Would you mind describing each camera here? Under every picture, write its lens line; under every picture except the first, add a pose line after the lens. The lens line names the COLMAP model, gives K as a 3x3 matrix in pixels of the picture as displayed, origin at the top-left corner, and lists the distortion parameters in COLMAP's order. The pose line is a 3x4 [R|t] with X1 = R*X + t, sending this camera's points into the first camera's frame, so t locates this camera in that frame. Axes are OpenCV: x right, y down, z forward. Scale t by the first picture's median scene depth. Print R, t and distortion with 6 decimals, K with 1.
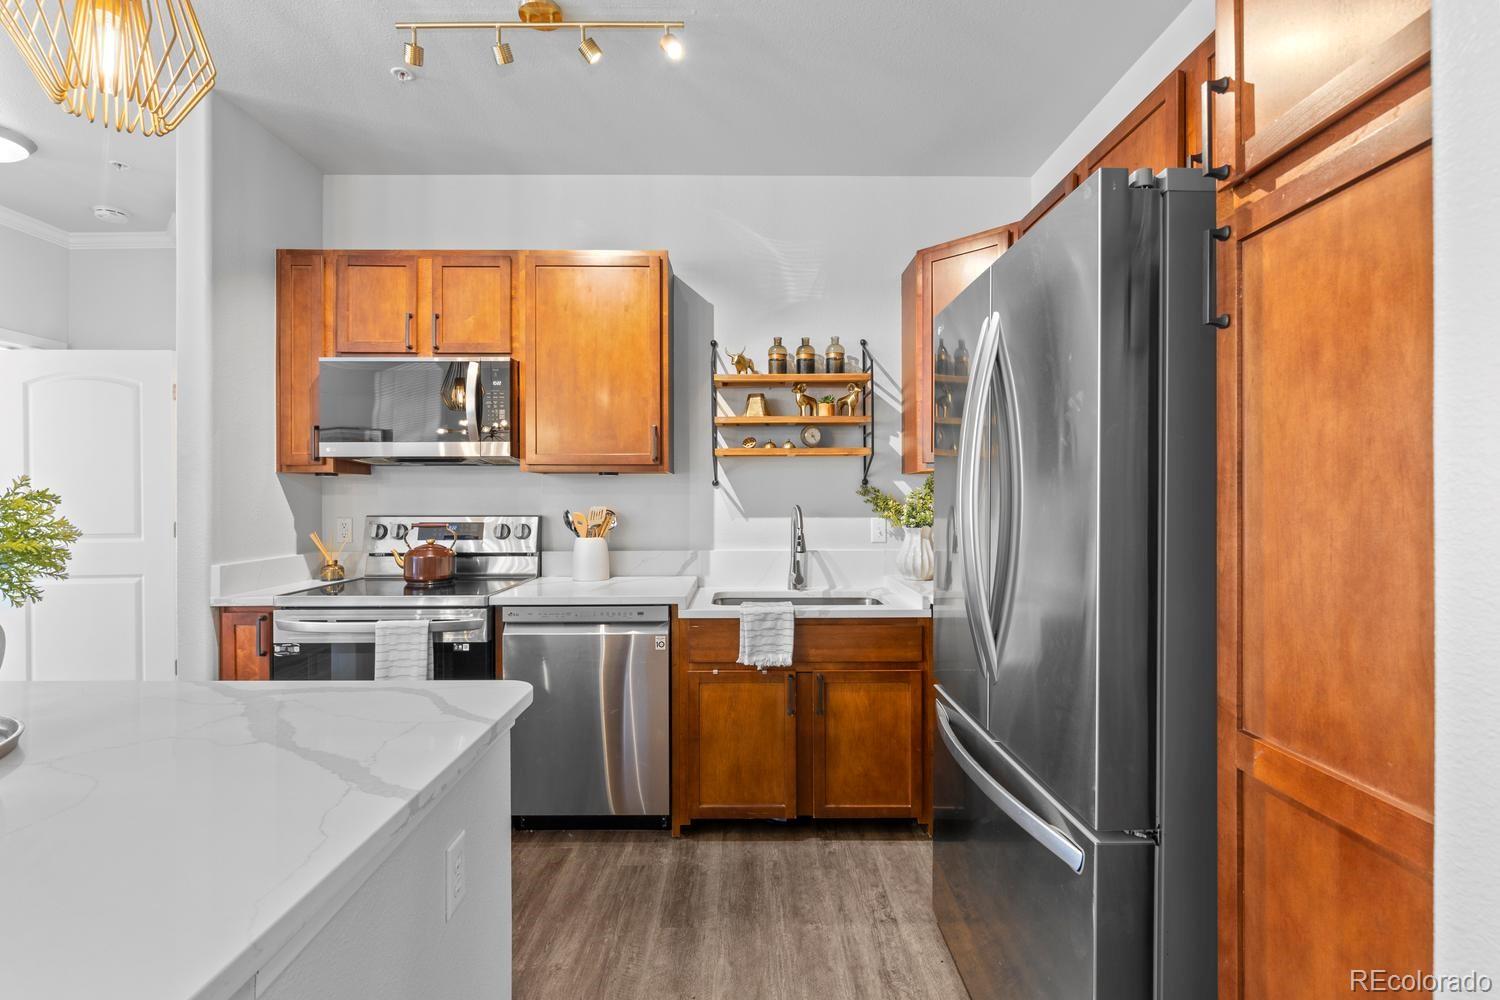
lens RADIAL K [[675.5, 0, 743.0], [0, 675.5, 496.4], [0, 0, 1]] dist [0.005142, -0.001756]
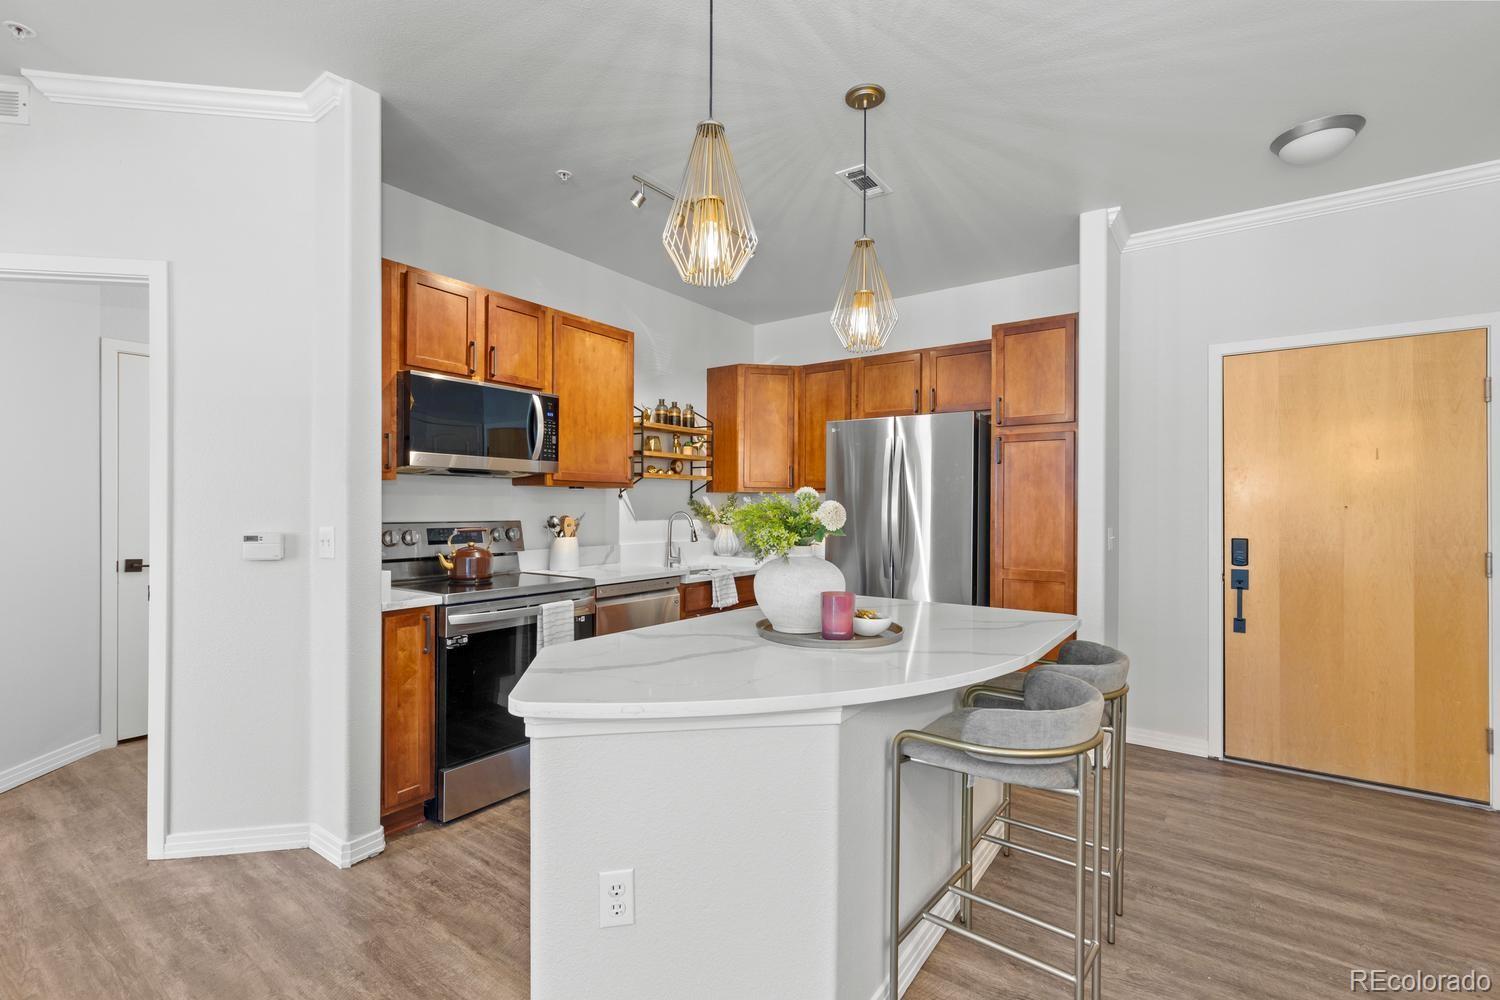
lens RADIAL K [[675.5, 0, 741.1], [0, 675.5, 510.0], [0, 0, 1]] dist [0.005142, -0.001756]
pose [[0.593453, 0.001070, 0.804868, -1.282149], [-0.008103, 0.999956, 0.004645, 0.000933], [-0.804828, -0.009278, 0.593436, -0.033935]]
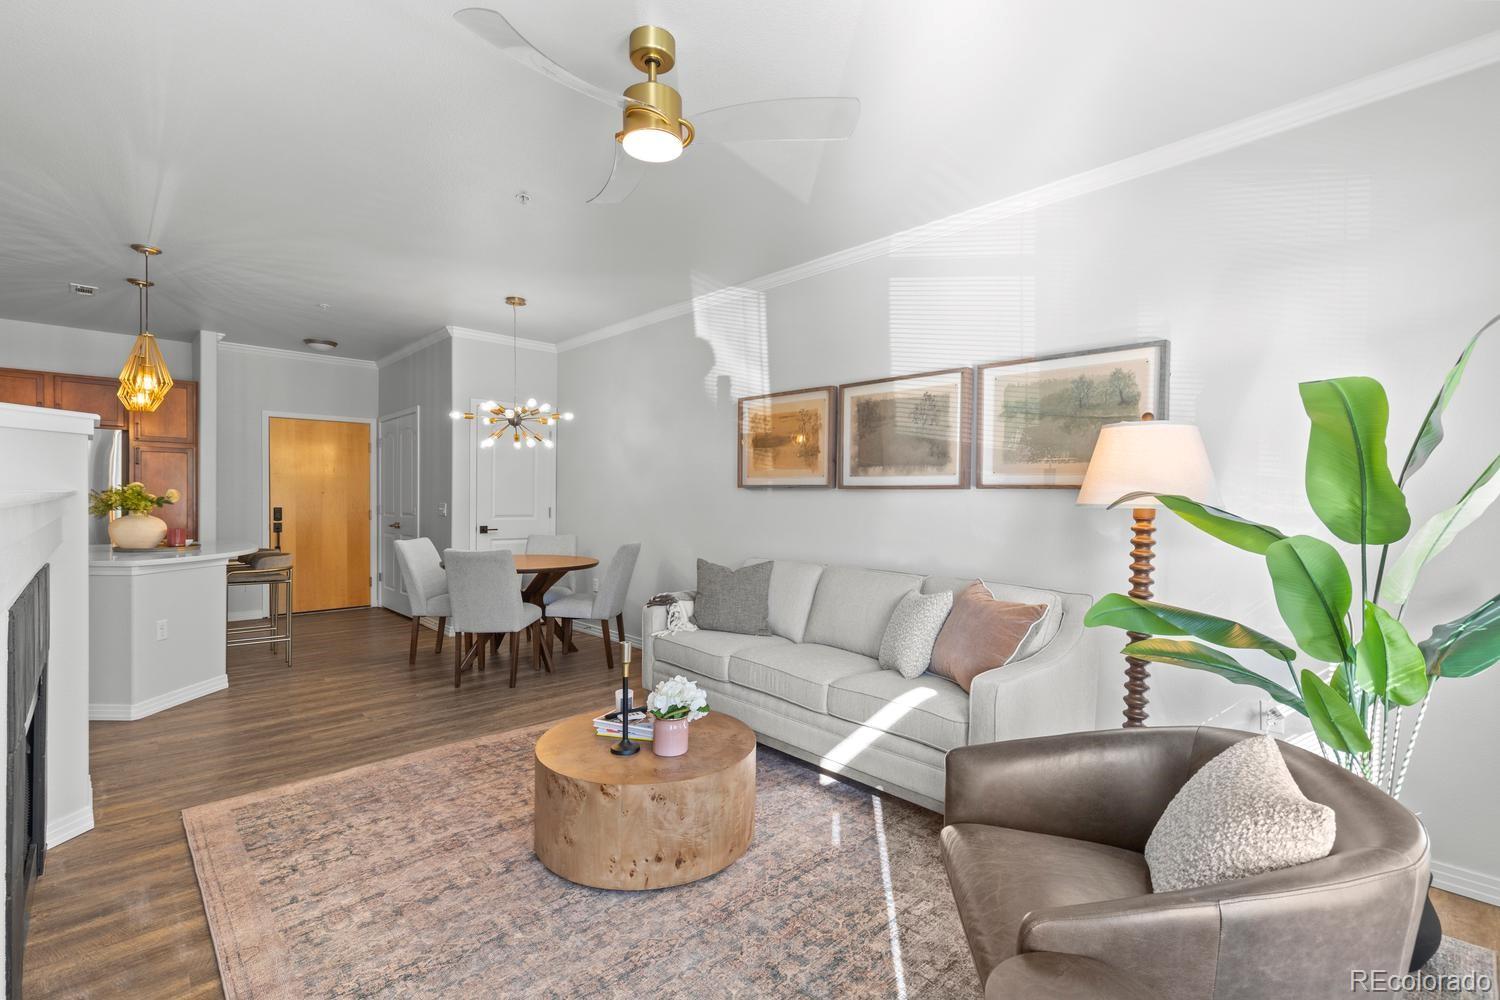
lens RADIAL K [[675.5, 0, 757.8], [0, 675.5, 500.8], [0, 0, 1]] dist [0.005142, -0.001756]
pose [[-0.691947, -0.003396, 0.721940, -2.983825], [-0.004594, 0.999989, 0.000301, 0.018746], [-0.721934, -0.003109, -0.691955, 0.473292]]
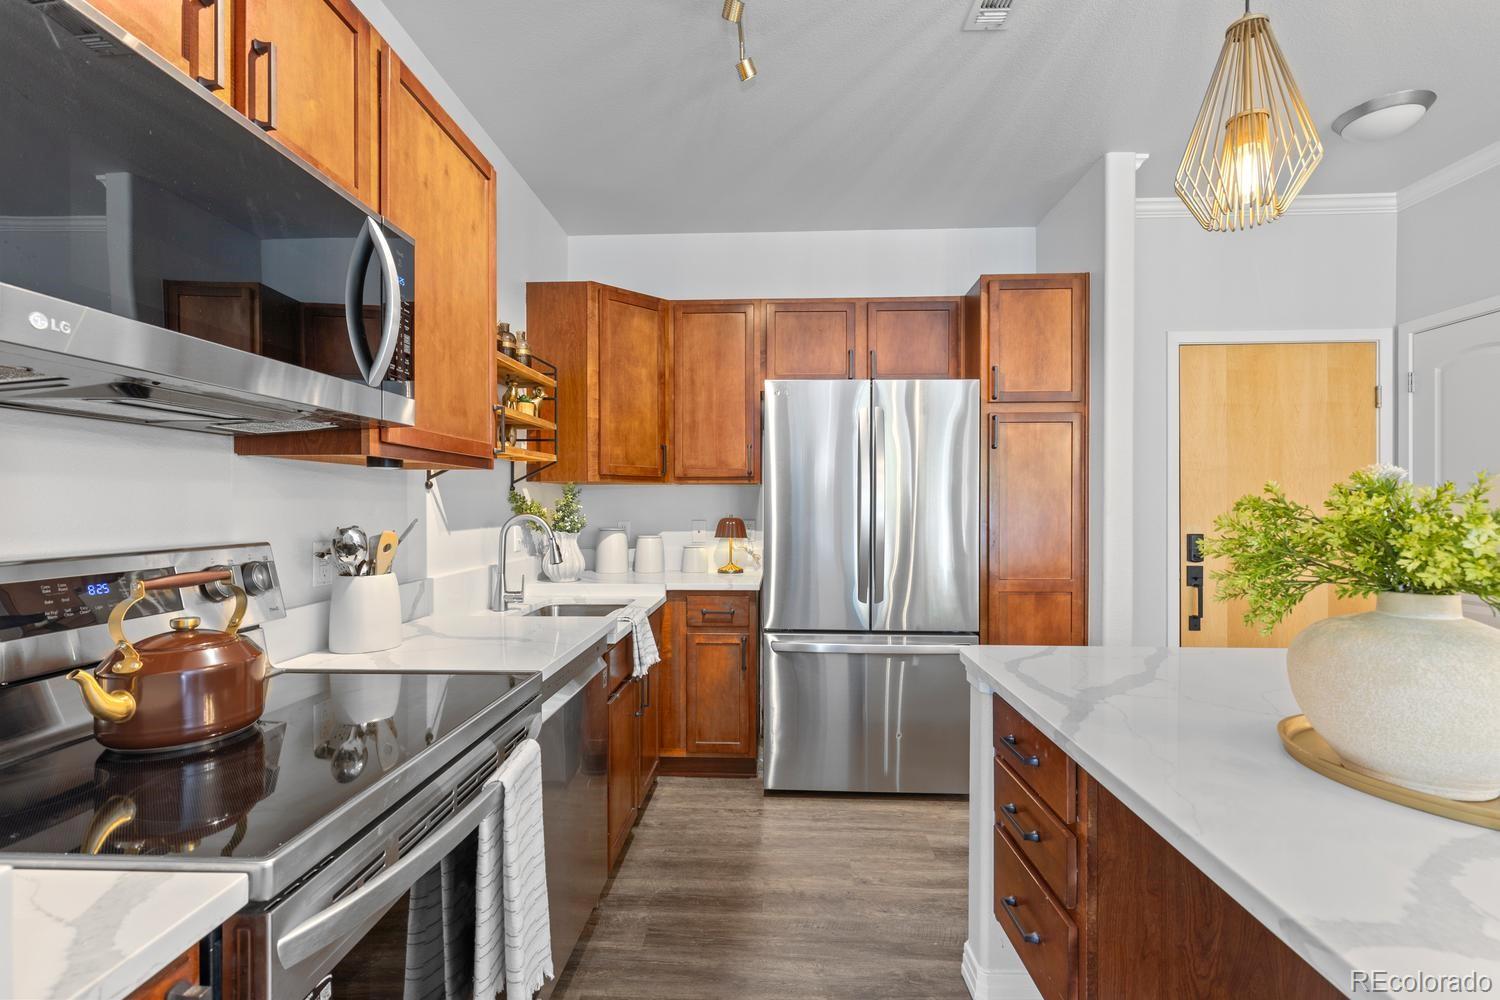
lens RADIAL K [[675.5, 0, 747.4], [0, 675.5, 506.5], [0, 0, 1]] dist [0.005142, -0.001756]
pose [[0.048980, -0.001614, 0.998798, -0.950460], [-0.001943, 0.999997, 0.001712, 0.002117], [-0.998798, -0.002025, 0.048976, 0.785661]]
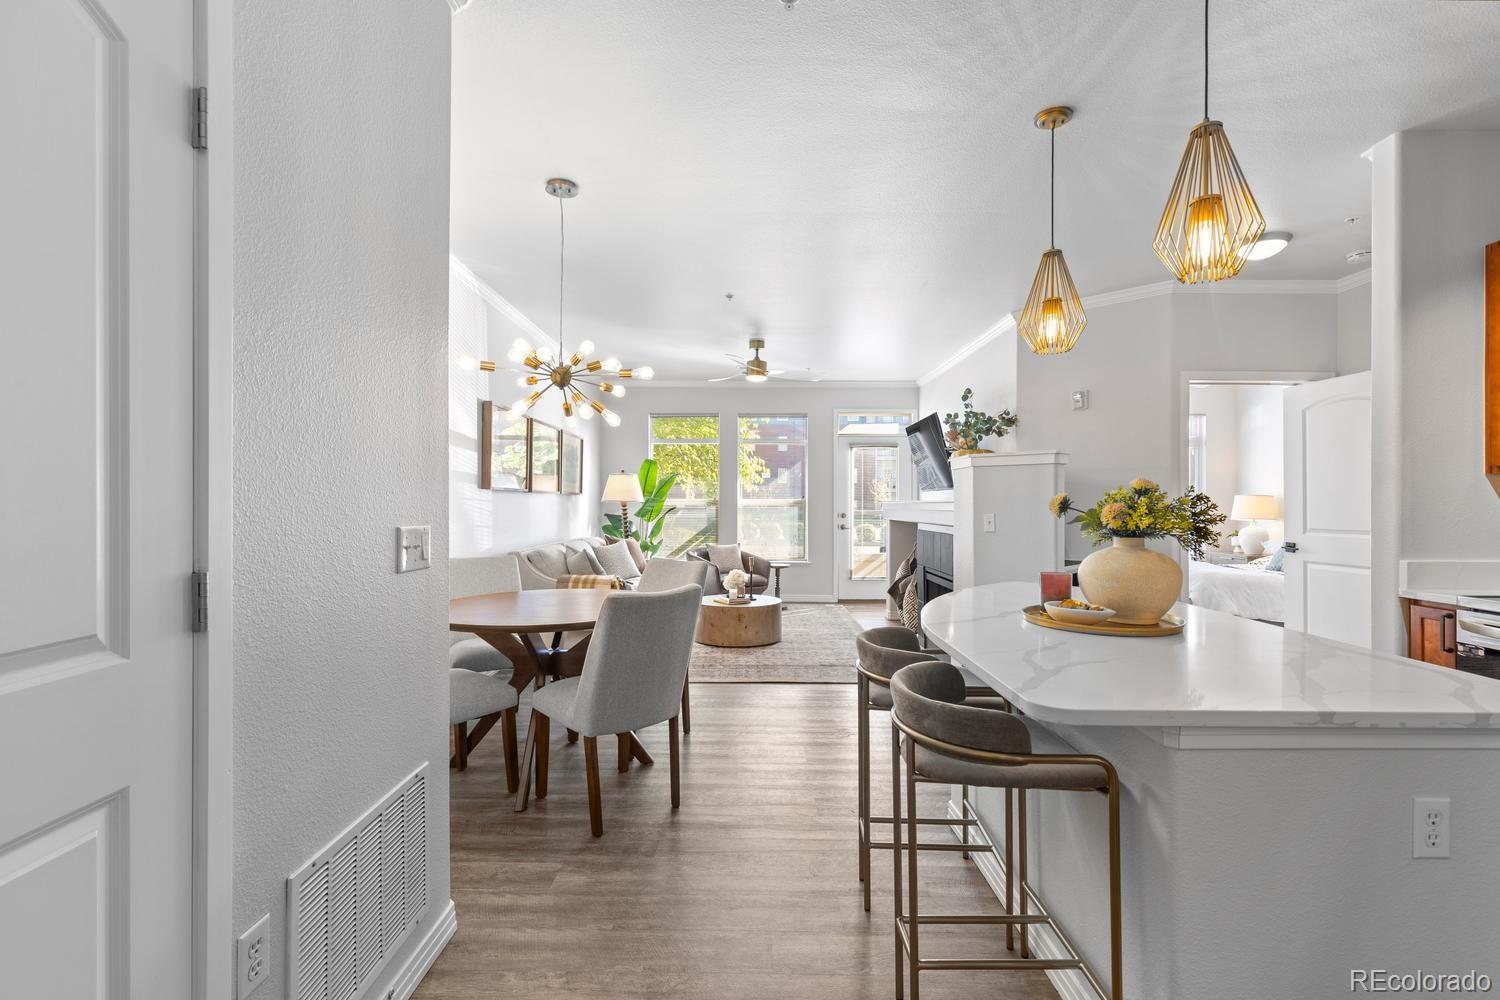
lens RADIAL K [[675.5, 0, 753.6], [0, 675.5, 501.7], [0, 0, 1]] dist [0.005142, -0.001756]
pose [[0.003129, 0.007183, -0.999969, 0.323850], [-0.002944, 0.999970, 0.007174, 0.001033], [0.999991, 0.002921, 0.003150, -0.066293]]
